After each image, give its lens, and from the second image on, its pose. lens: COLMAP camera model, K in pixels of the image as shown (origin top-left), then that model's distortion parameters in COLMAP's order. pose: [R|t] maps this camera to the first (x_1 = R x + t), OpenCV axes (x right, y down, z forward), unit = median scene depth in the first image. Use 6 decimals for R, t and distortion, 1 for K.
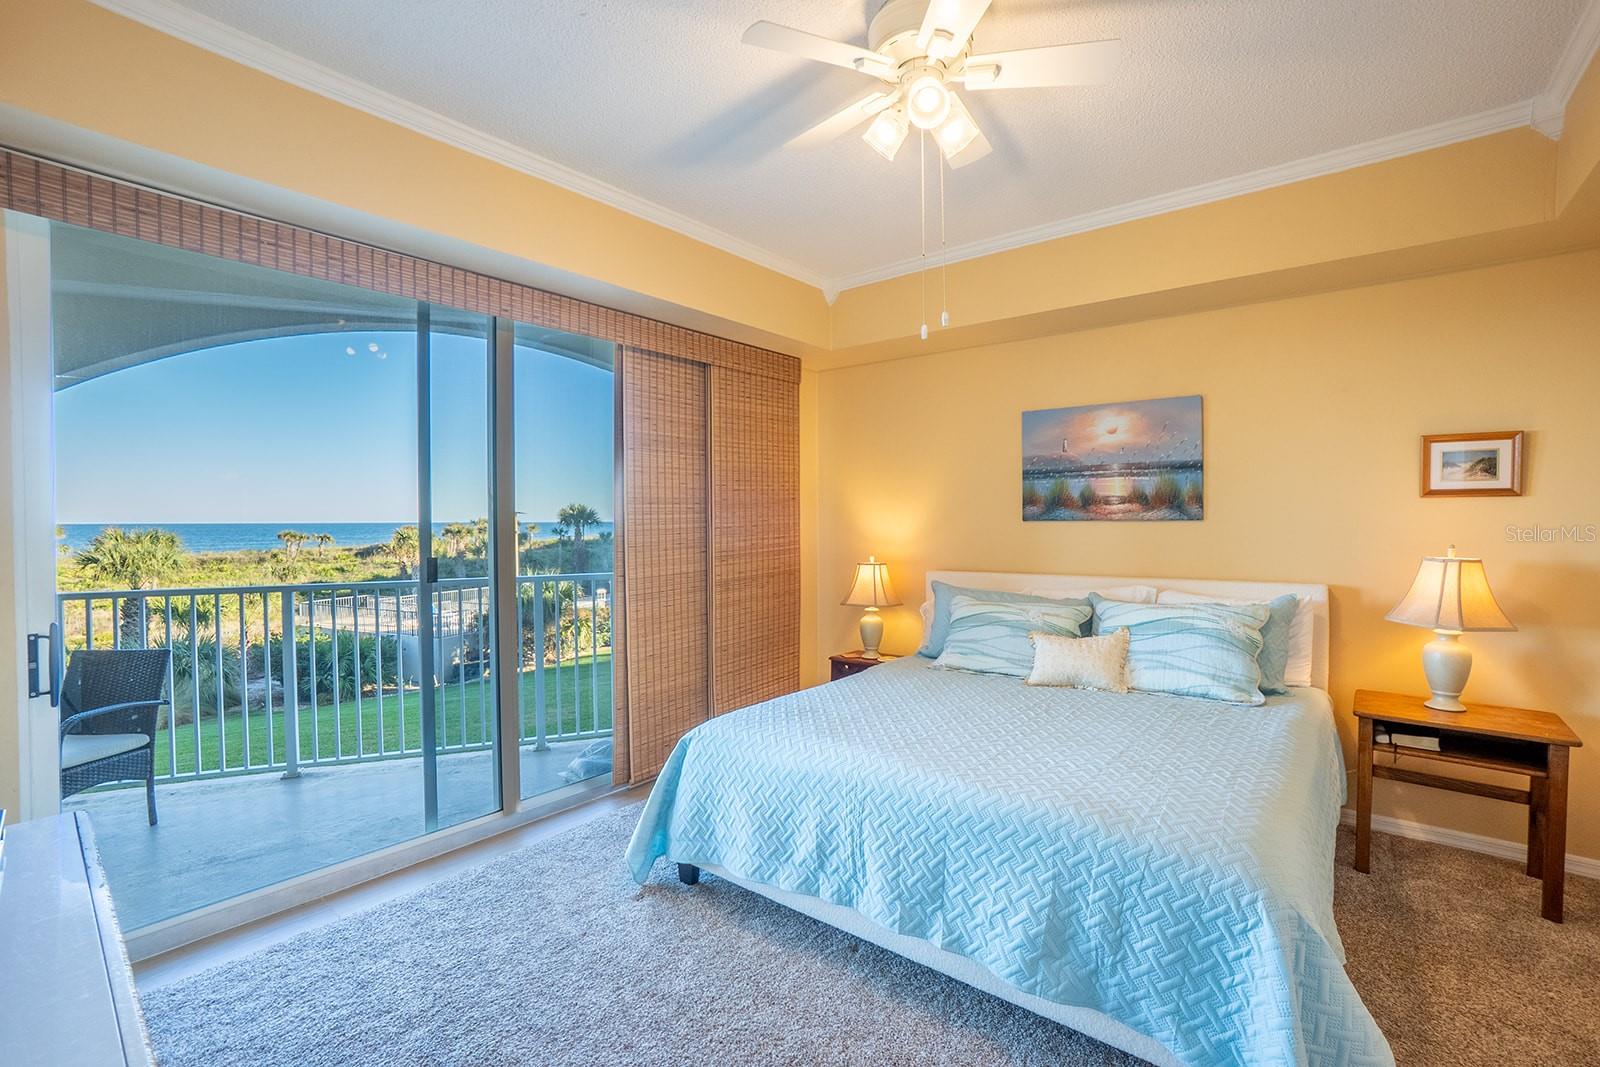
lens RADIAL K [[711.2, 0, 798.5], [0, 711.2, 529.7], [0, 0, 1]] dist [-0.065675, 0.024205]
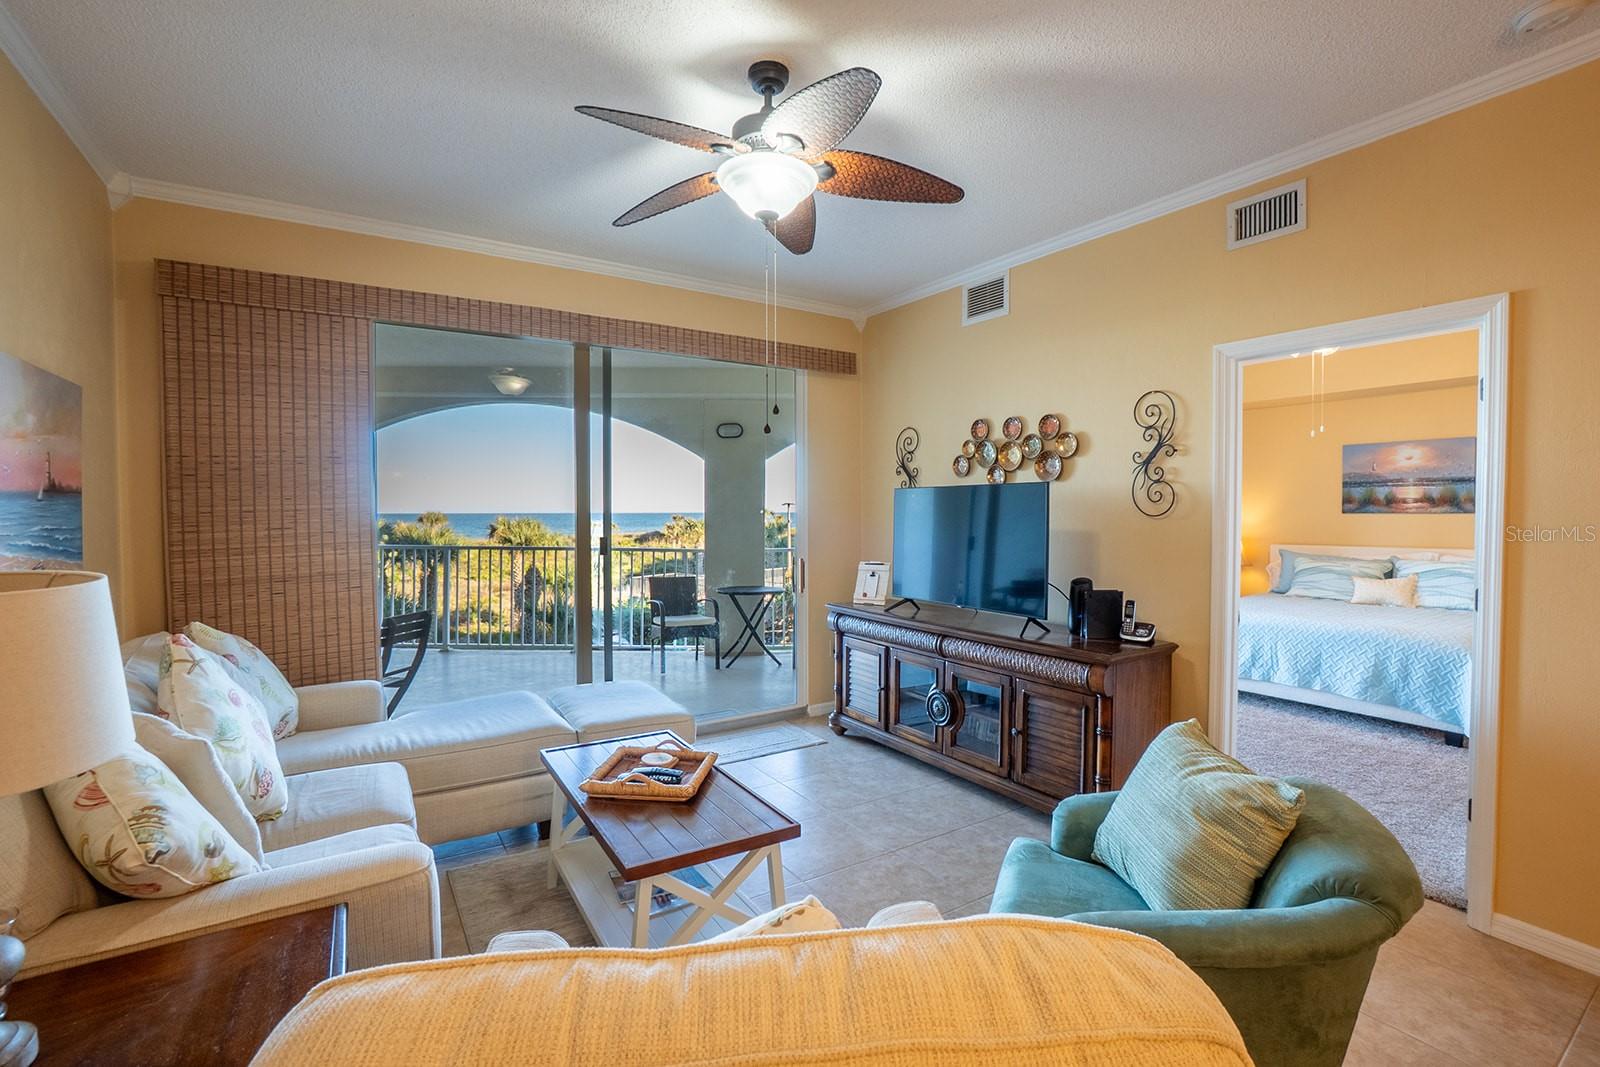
lens RADIAL K [[711.2, 0, 798.5], [0, 711.2, 529.7], [0, 0, 1]] dist [-0.065675, 0.024205]
pose [[0.950444, 0.009819, -0.310739, -0.429164], [-0.005794, 0.999887, 0.013873, 0.012022], [0.310840, -0.011385, 0.950394, -1.010970]]
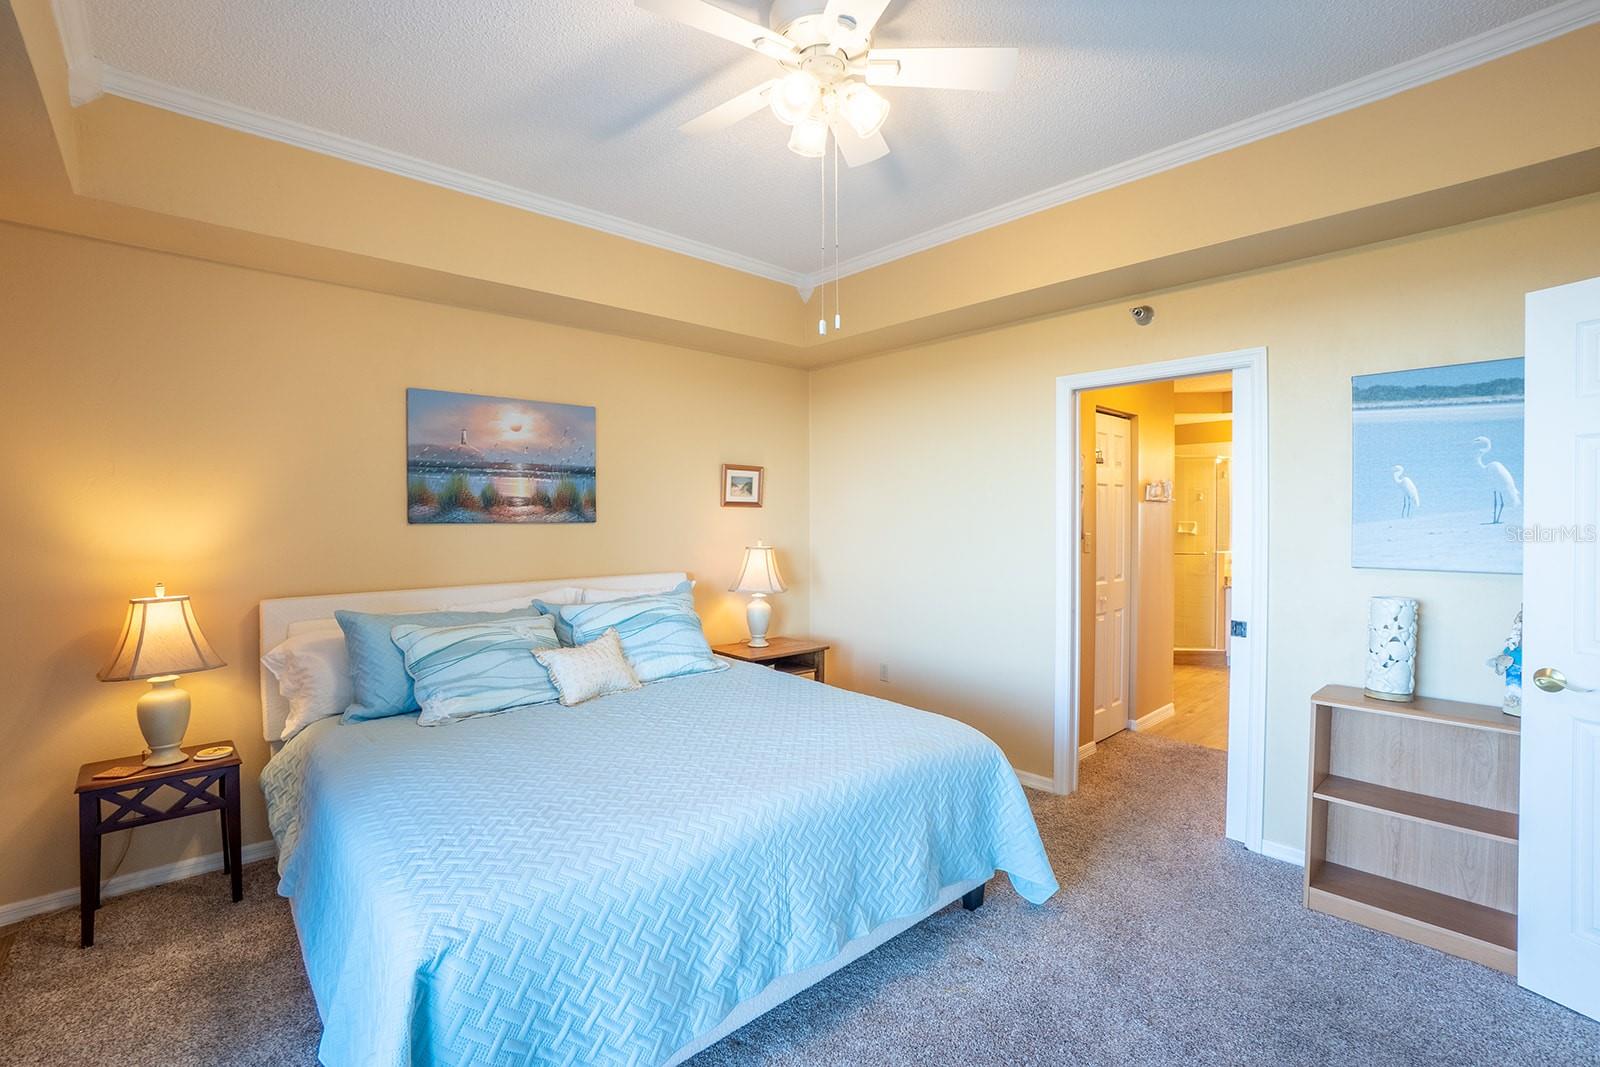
lens RADIAL K [[711.2, 0, 798.5], [0, 711.2, 529.7], [0, 0, 1]] dist [-0.065675, 0.024205]
pose [[0.156160, -0.009188, 0.987689, -0.458747], [0.015762, 0.999853, 0.006809, -0.004992], [-0.987606, 0.014504, 0.156281, 0.513149]]
